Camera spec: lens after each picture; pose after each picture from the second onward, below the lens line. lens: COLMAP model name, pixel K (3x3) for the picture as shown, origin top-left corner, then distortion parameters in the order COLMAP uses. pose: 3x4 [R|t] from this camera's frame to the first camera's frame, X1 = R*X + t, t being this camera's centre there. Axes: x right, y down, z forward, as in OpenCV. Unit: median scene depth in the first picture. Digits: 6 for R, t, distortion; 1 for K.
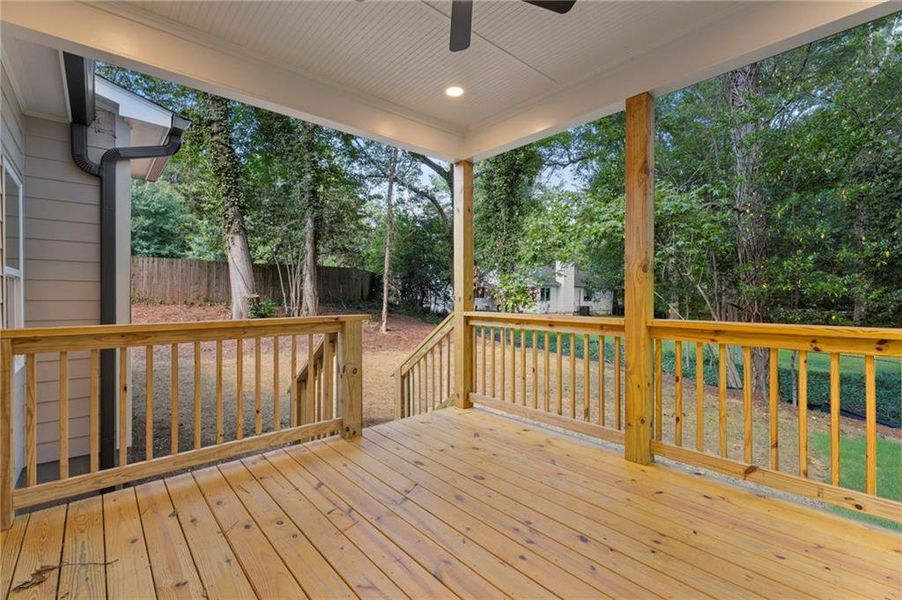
lens RADIAL K [[395.6, 0, 451.9], [0, 395.6, 293.5], [0, 0, 1]] dist [0.000908, -0.000449]
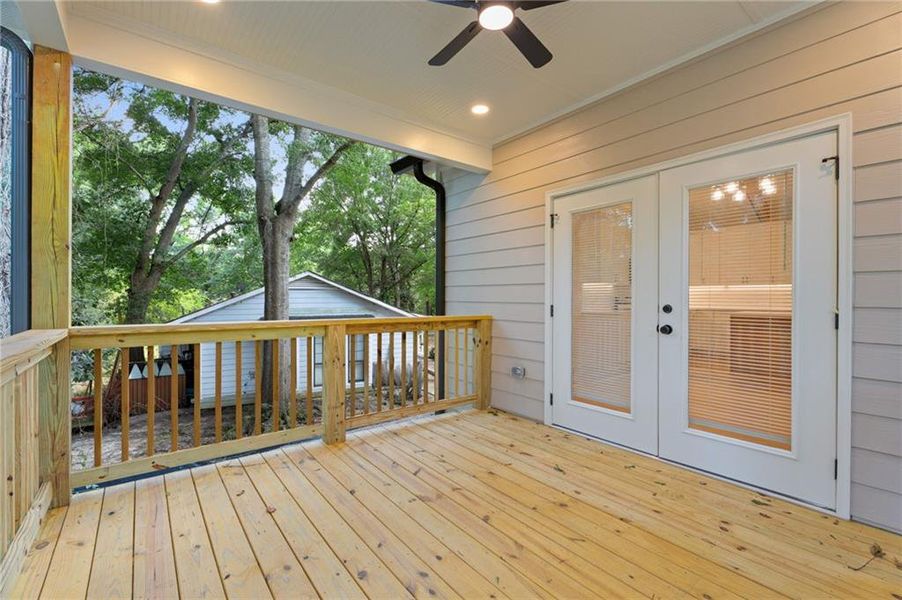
lens RADIAL K [[395.6, 0, 450.3], [0, 395.6, 298.8], [0, 0, 1]] dist [0.000908, -0.000449]
pose [[-0.997700, -0.002062, 0.067753, 0.073557], [-0.002265, 0.999993, -0.002912, -0.001344], [-0.067746, -0.003059, -0.997698, 1.884461]]
